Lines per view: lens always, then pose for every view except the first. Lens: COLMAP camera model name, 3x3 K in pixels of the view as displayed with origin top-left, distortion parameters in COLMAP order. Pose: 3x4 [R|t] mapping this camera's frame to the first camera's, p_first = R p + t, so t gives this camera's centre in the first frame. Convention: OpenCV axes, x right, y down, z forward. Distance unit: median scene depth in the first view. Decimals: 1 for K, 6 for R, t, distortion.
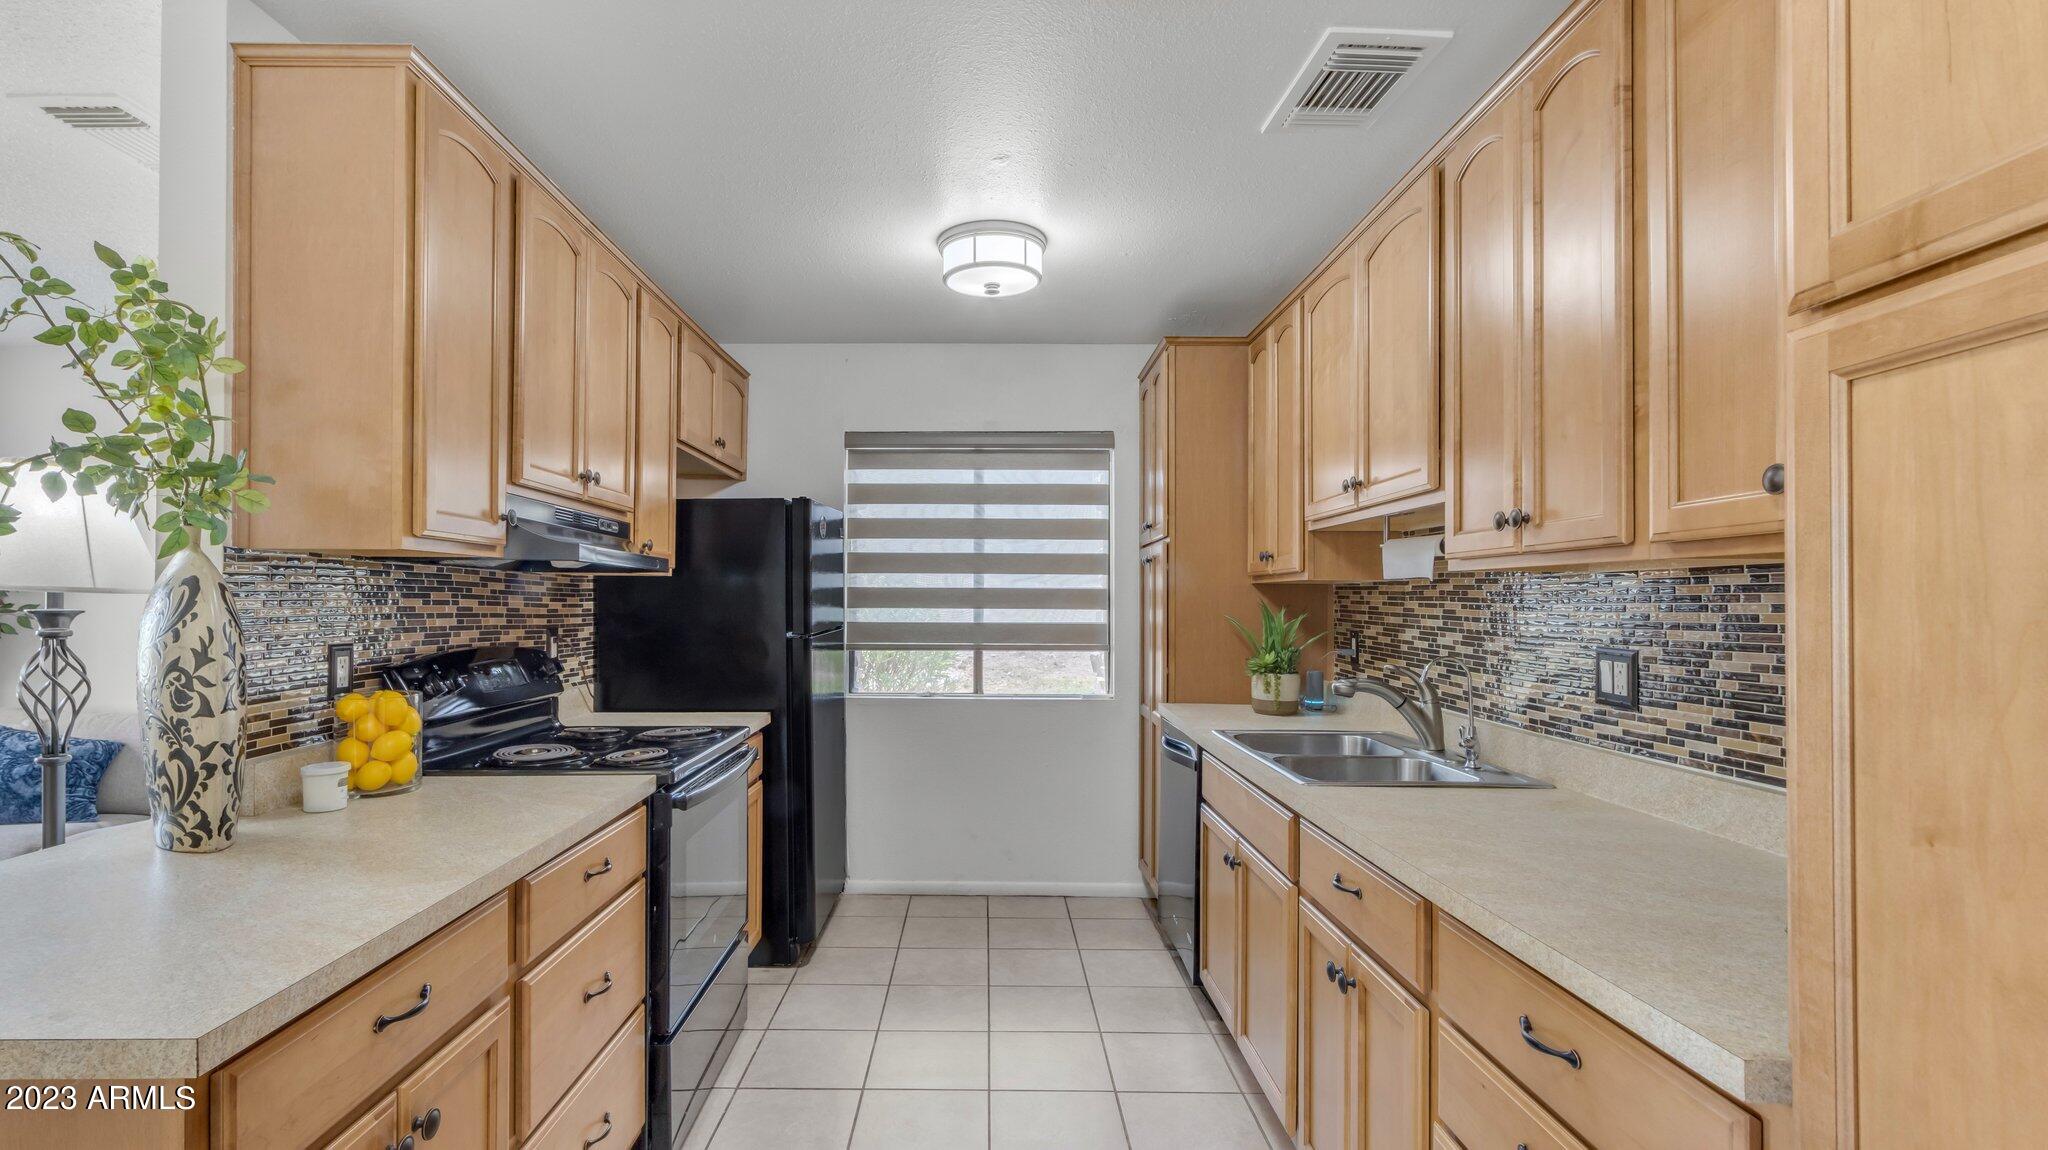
lens RADIAL K [[951.7, 0, 992.8], [0, 951.7, 592.8], [0, 0, 1]] dist [0.000210, 0.000352]
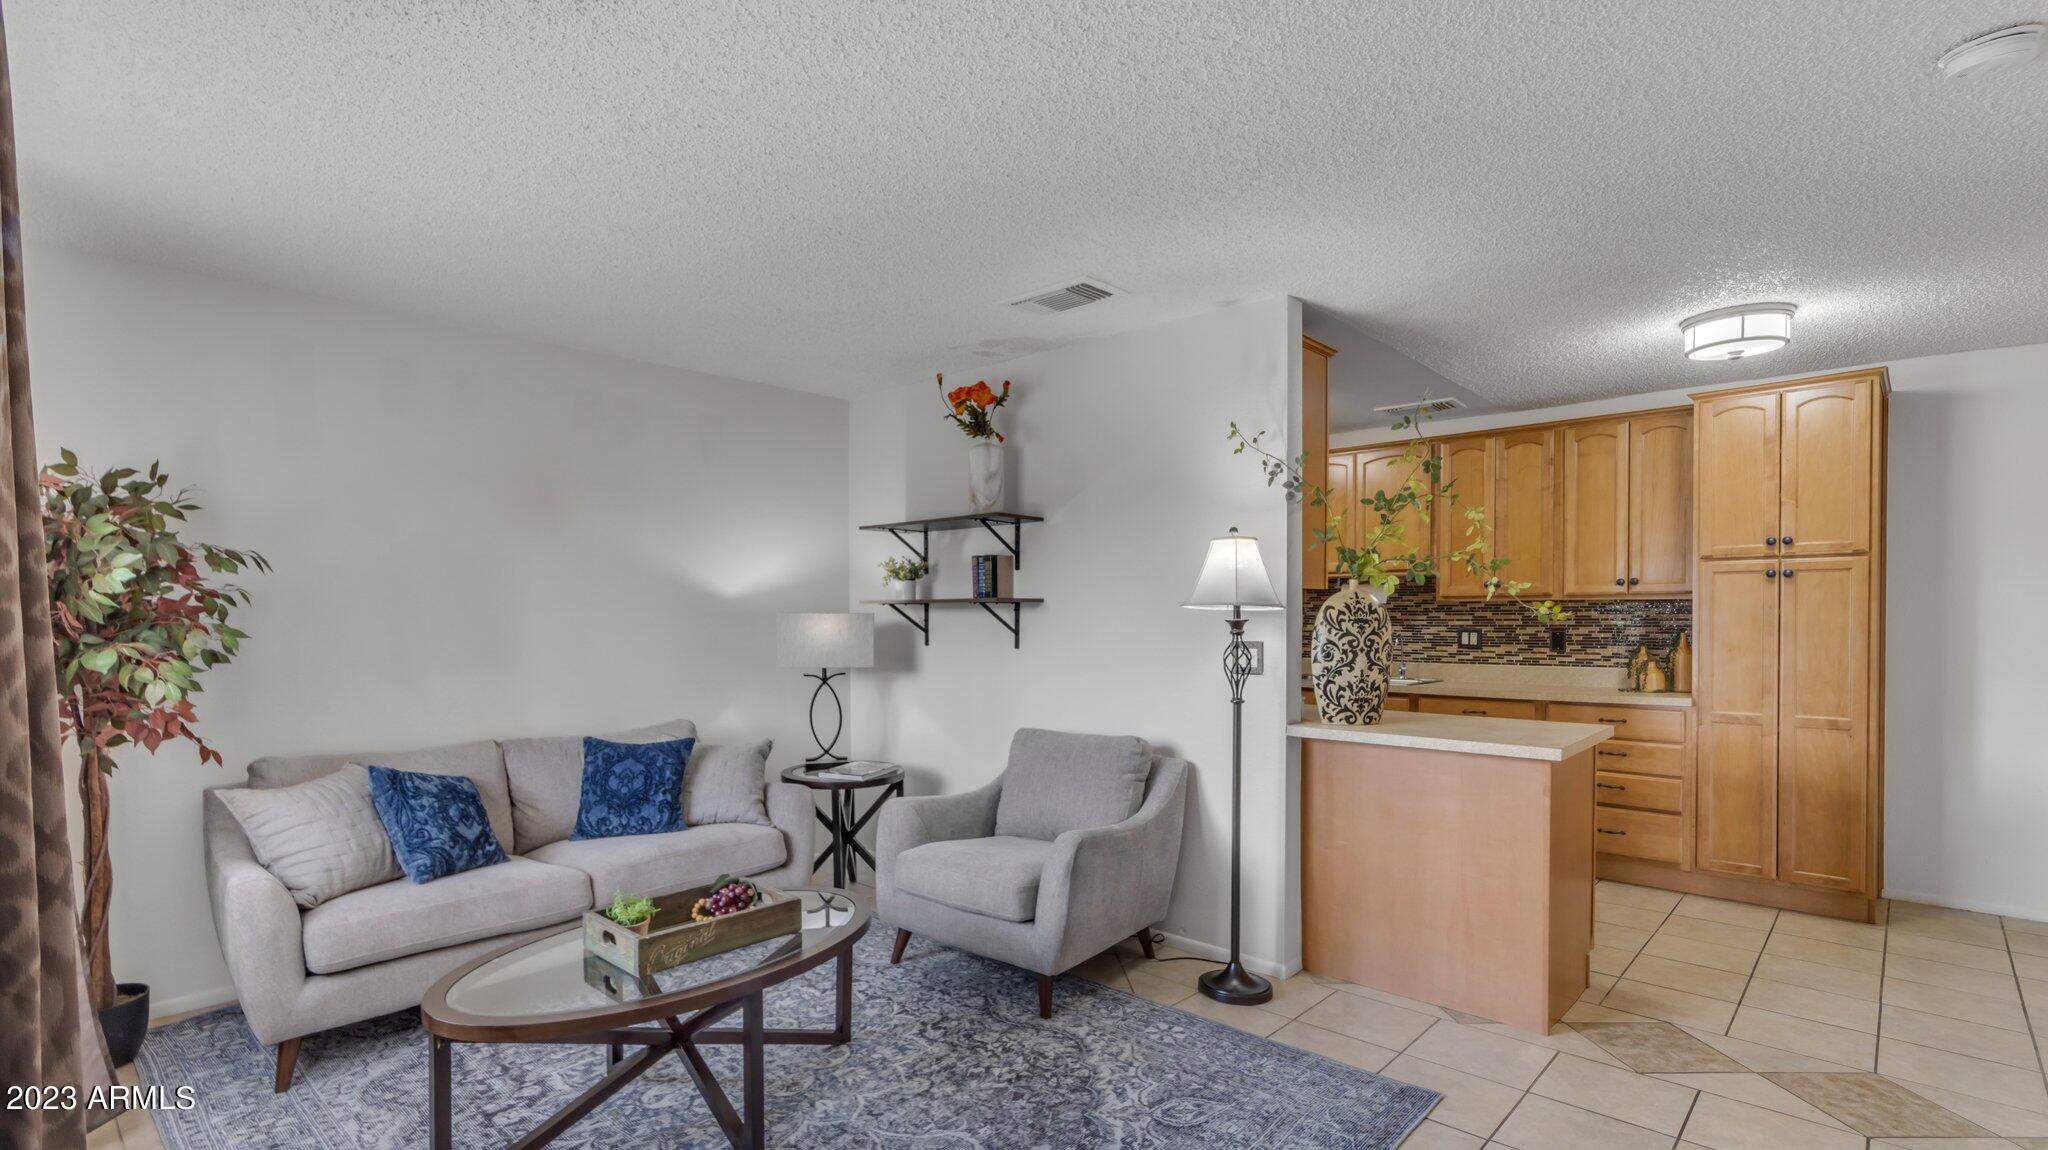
lens RADIAL K [[951.7, 0, 1001.4], [0, 951.7, 628.3], [0, 0, 1]] dist [0.000210, 0.000352]
pose [[0.691837, -0.017370, 0.721845, -1.601057], [-0.002519, 0.999646, 0.026469, -0.008609], [-0.722050, -0.020130, 0.691548, 0.030661]]
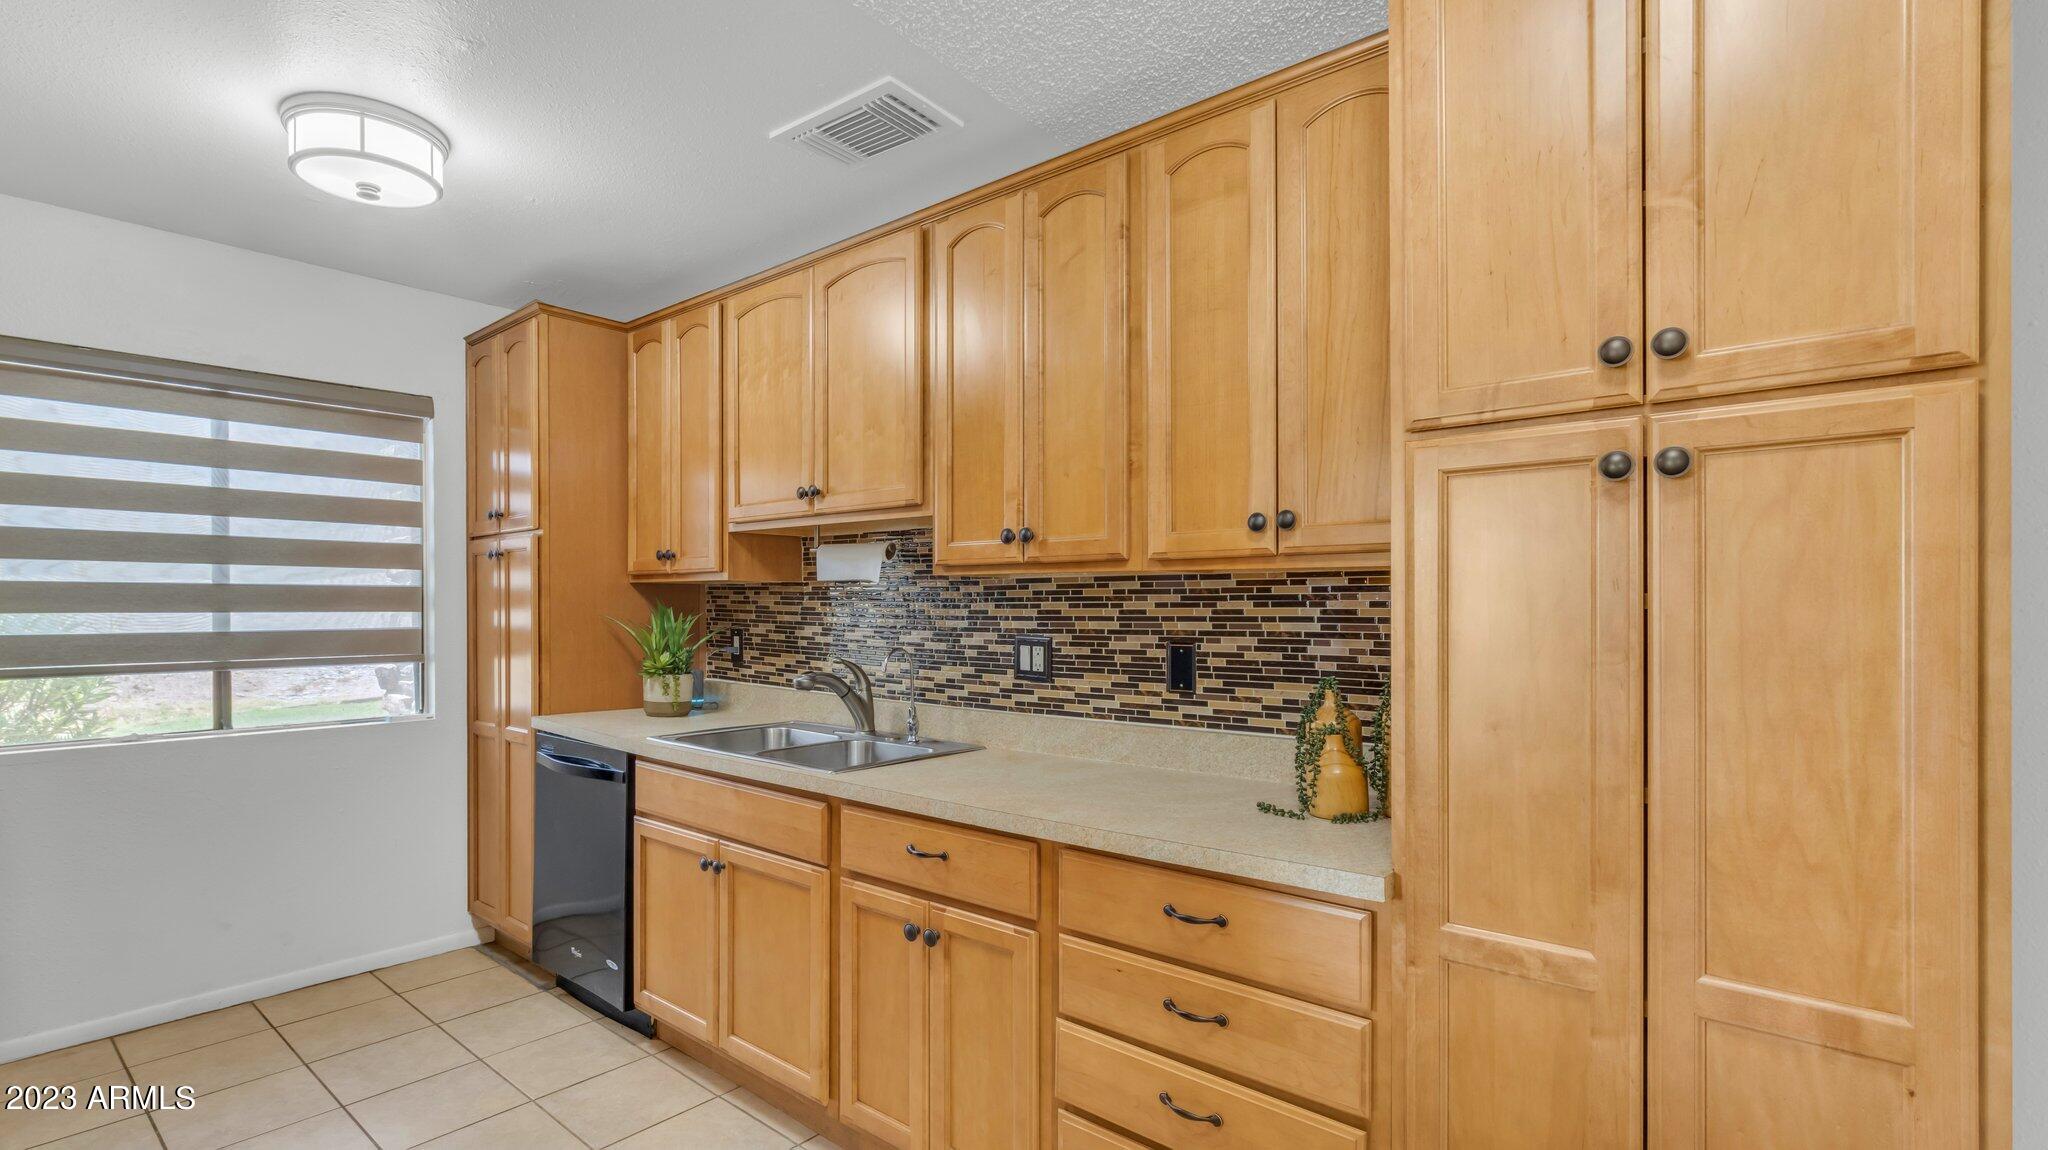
lens RADIAL K [[934.6, 0, 1006.6], [0, 934.6, 606.2], [0, 0, 1]] dist [-0.001542, -0.000787]
pose [[0.649235, -0.006991, 0.760556, -0.242208], [-0.004397, 0.999907, 0.012945, -0.000011], [-0.760576, -0.011749, 0.649143, 0.124874]]
